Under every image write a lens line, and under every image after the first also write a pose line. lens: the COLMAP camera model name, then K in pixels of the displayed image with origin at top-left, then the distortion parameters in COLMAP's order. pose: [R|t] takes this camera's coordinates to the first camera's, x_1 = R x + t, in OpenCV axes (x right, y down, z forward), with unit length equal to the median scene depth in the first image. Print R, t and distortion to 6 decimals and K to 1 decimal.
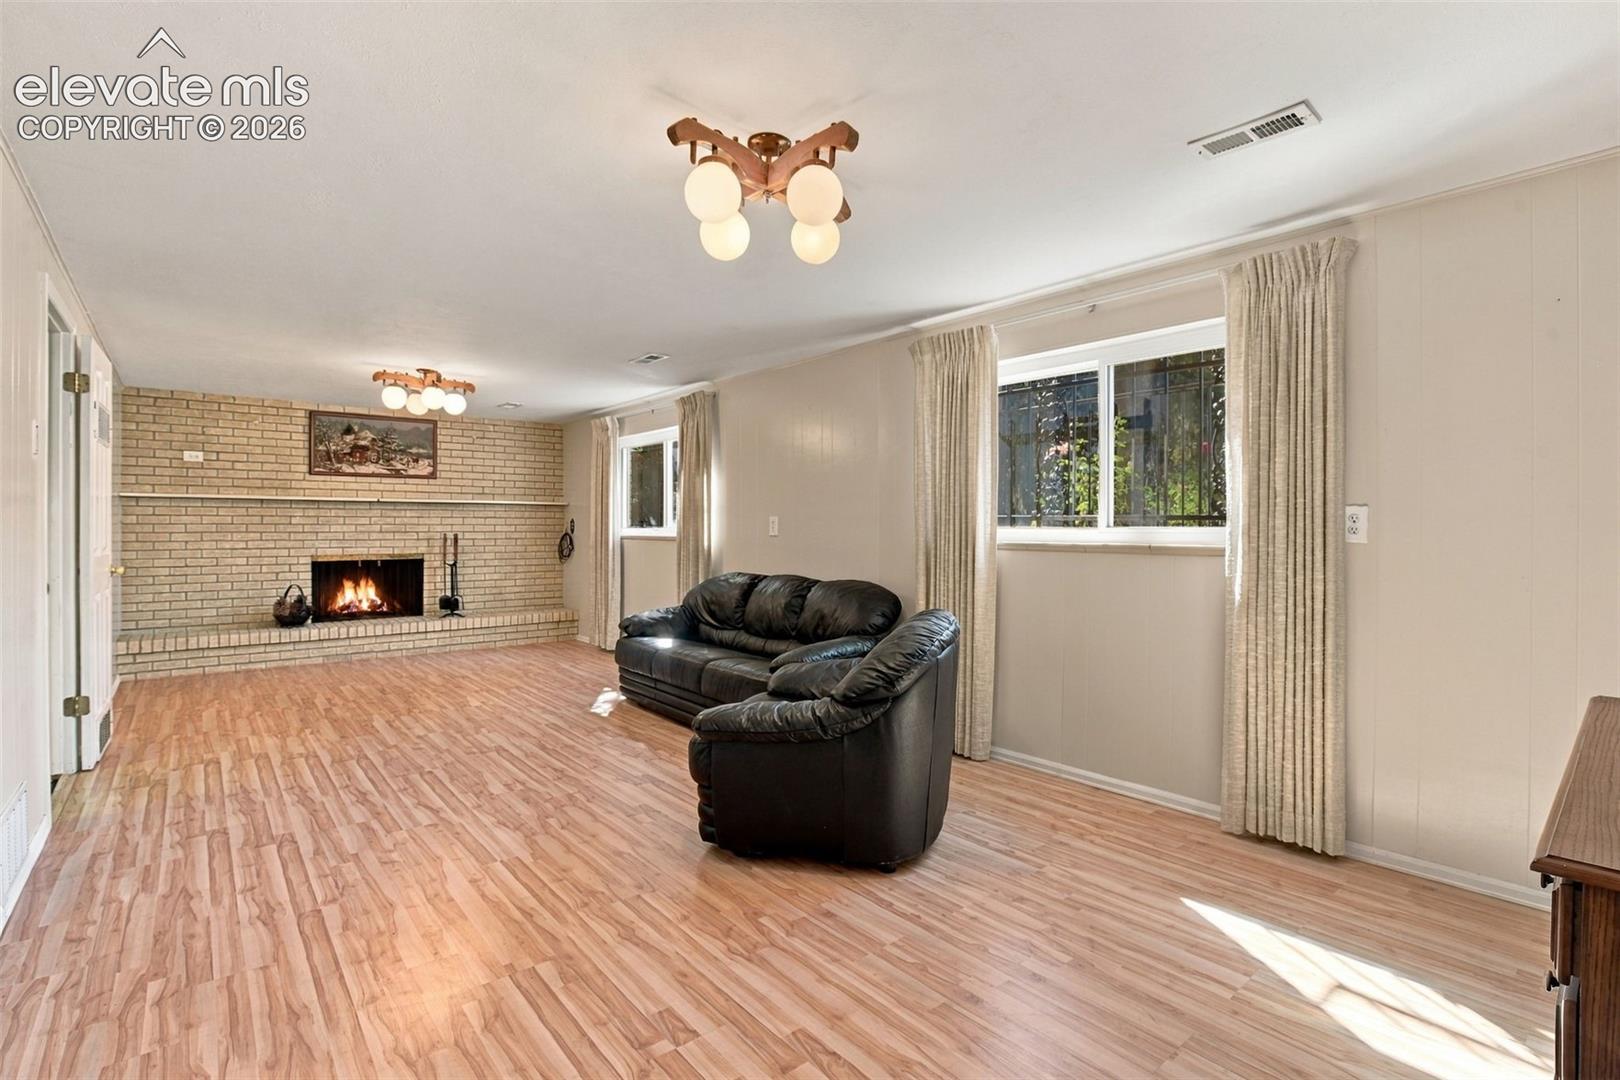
lens RADIAL K [[753.6, 0, 817.4], [0, 753.6, 529.9], [0, 0, 1]] dist [-0.033644, 0.002334]
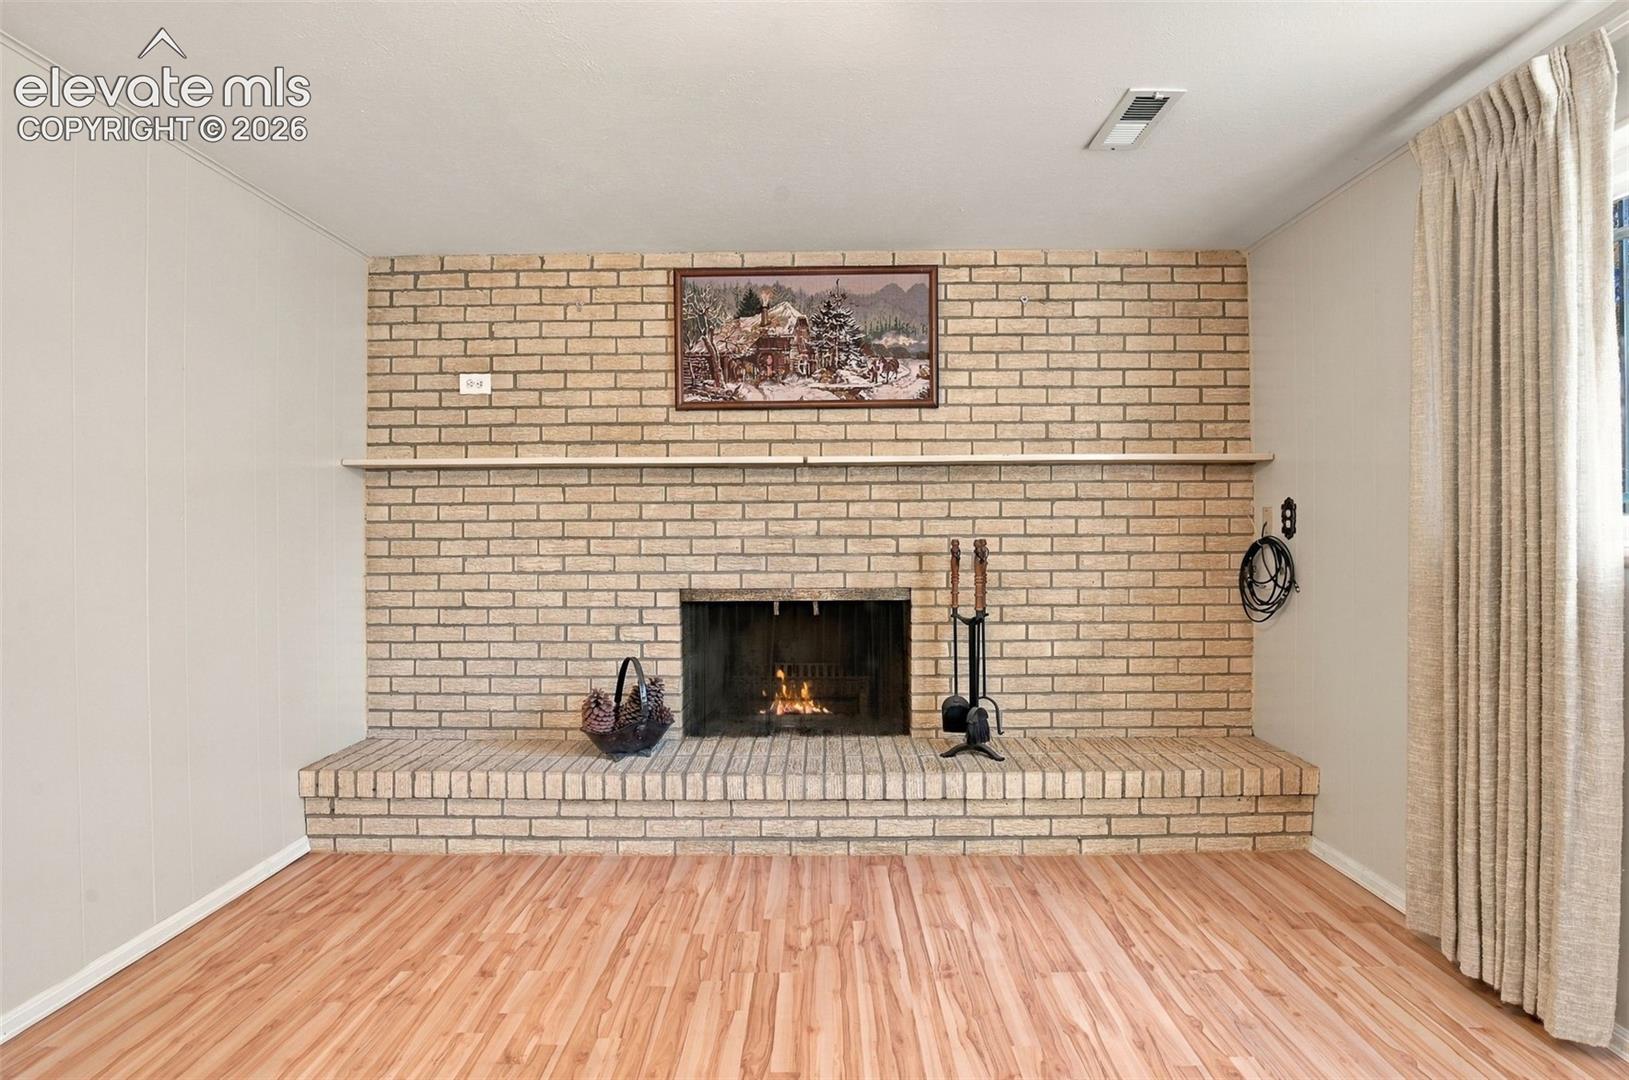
lens RADIAL K [[768.5, 0, 824.7], [0, 768.5, 530.5], [0, 0, 1]] dist [-0.035224, 0.007422]
pose [[0.762635, -0.005375, -0.646806, -0.307708], [0.005338, 0.999984, -0.002016, 0.000346], [0.646807, -0.001915, 0.762652, 0.689326]]
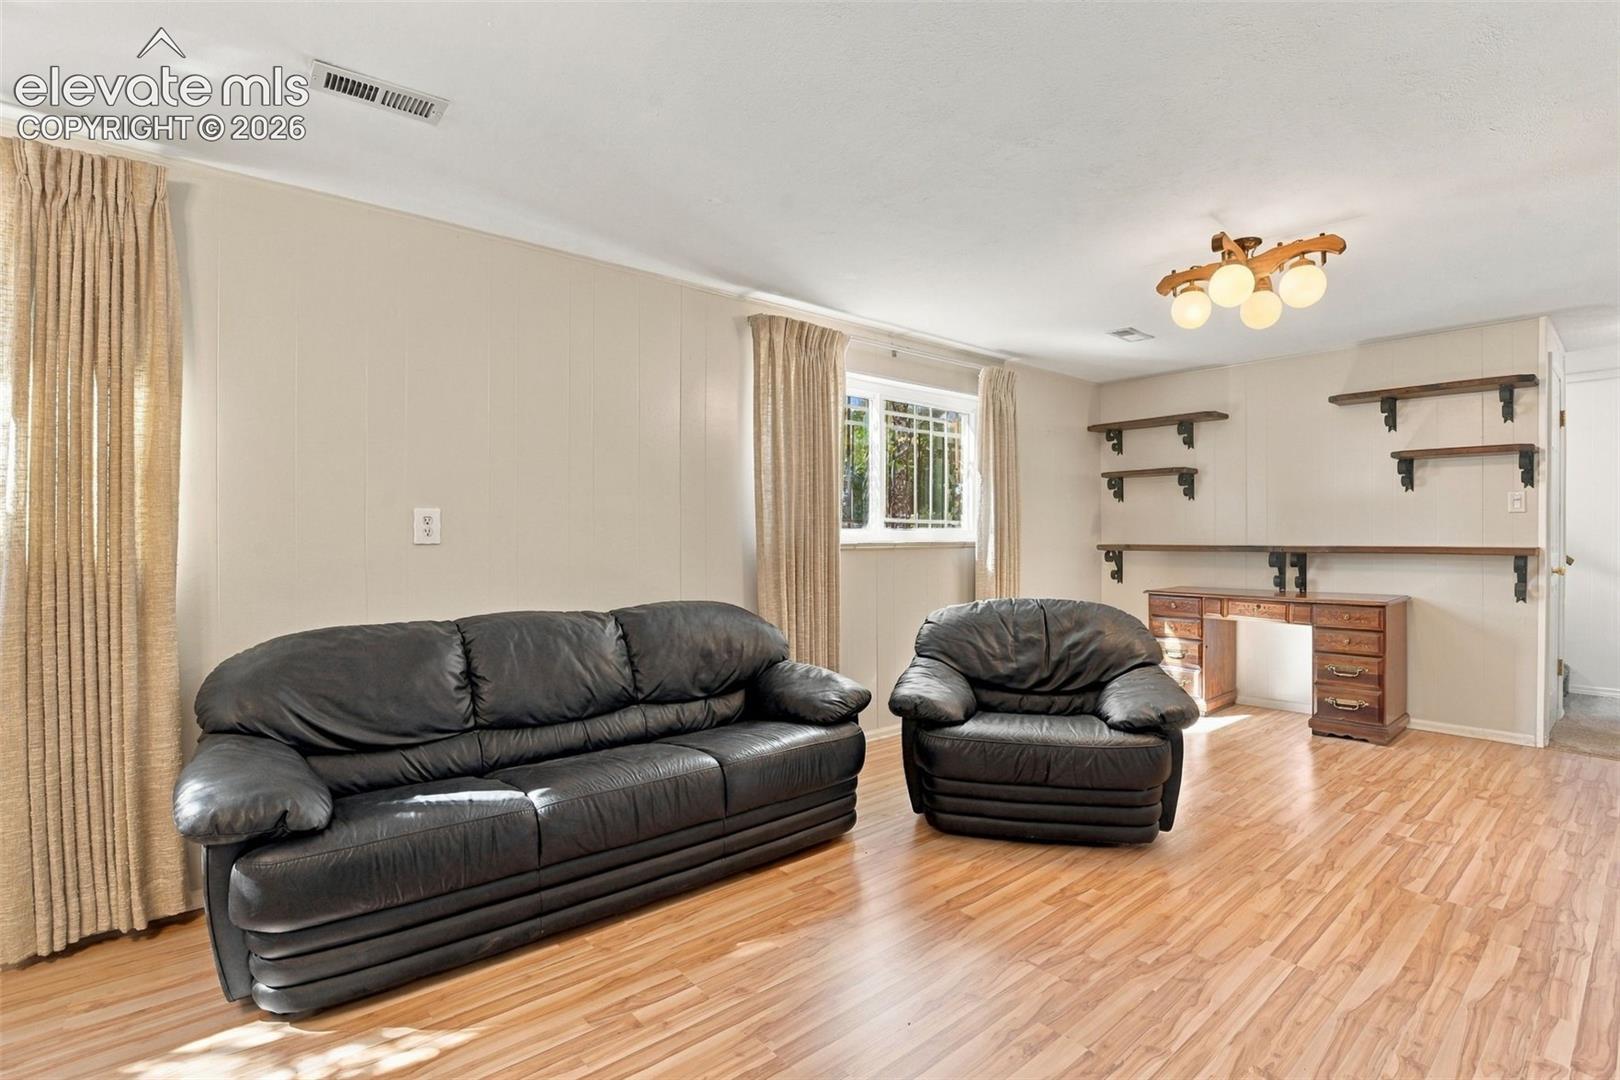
lens RADIAL K [[764.2, 0, 817.1], [0, 764.2, 532.5], [0, 0, 1]] dist [-0.035224, 0.007422]
pose [[-0.011645, -0.005526, 0.999917, -0.450863], [0.001645, 0.999983, 0.005545, -0.002157], [-0.999931, 0.001709, -0.011636, 0.569120]]
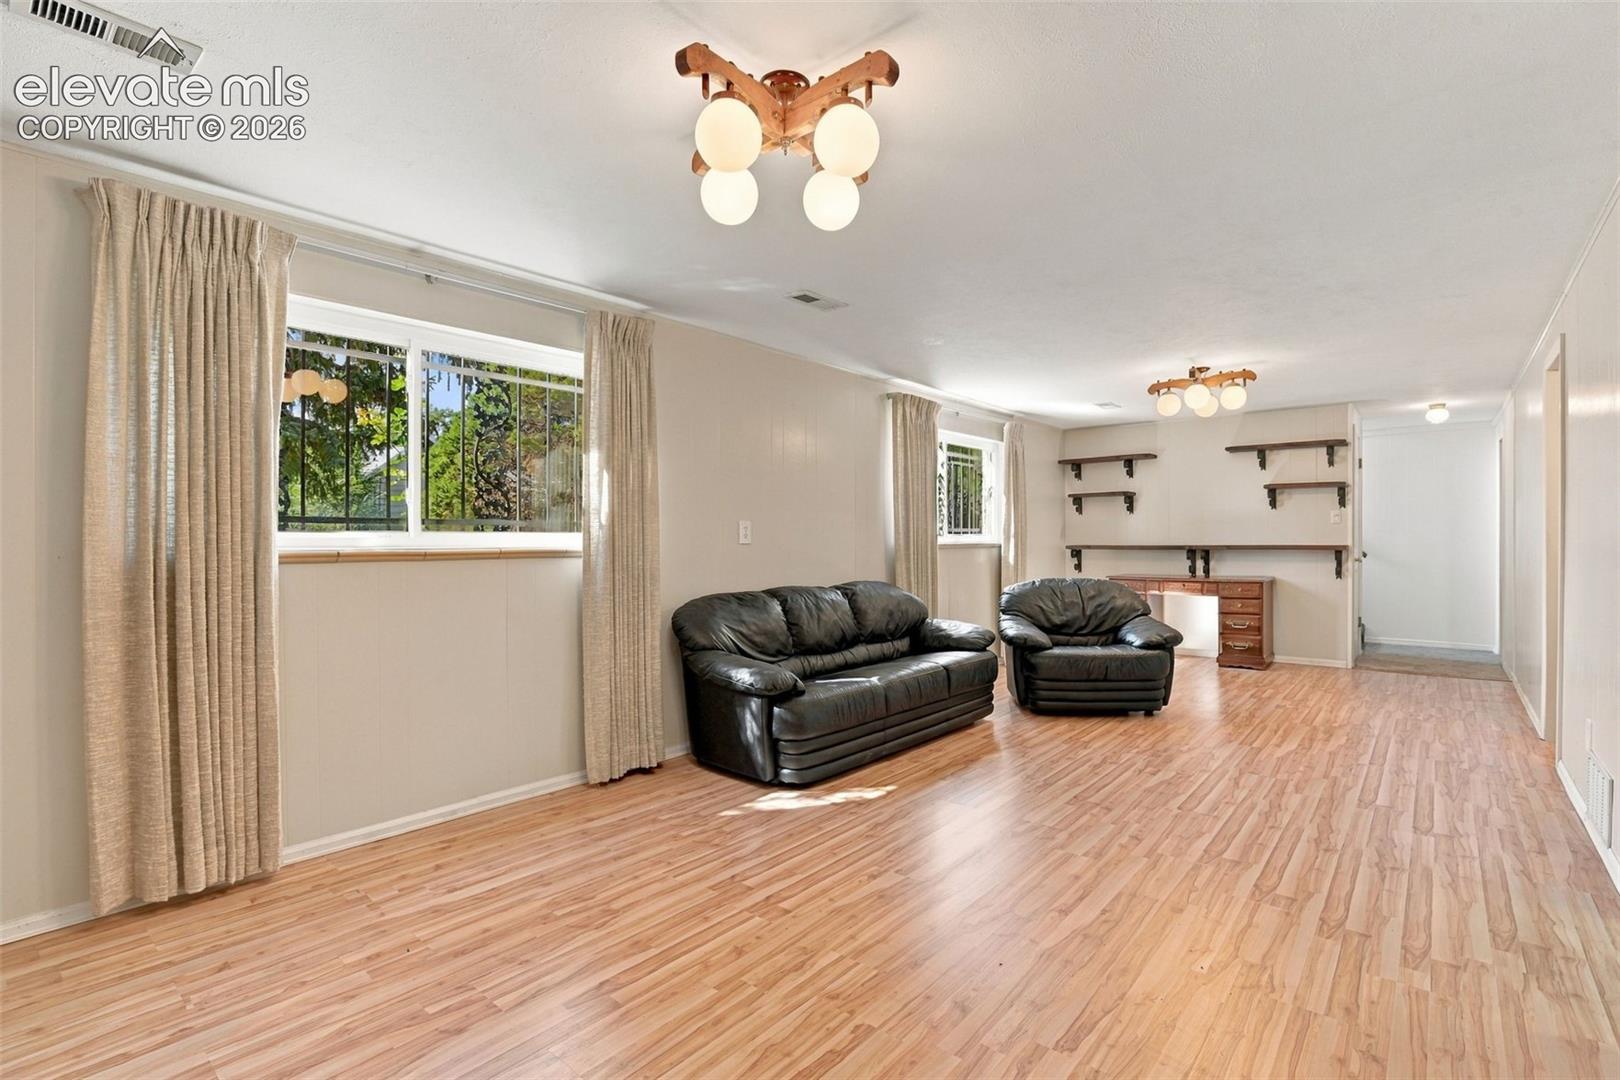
lens RADIAL K [[753.6, 0, 818.3], [0, 753.6, 537.2], [0, 0, 1]] dist [-0.033644, 0.002334]
pose [[-0.169808, -0.003202, 0.985472, -0.688276], [0.002824, 0.999989, 0.003736, -0.001749], [-0.985473, 0.003417, -0.169797, 0.820126]]
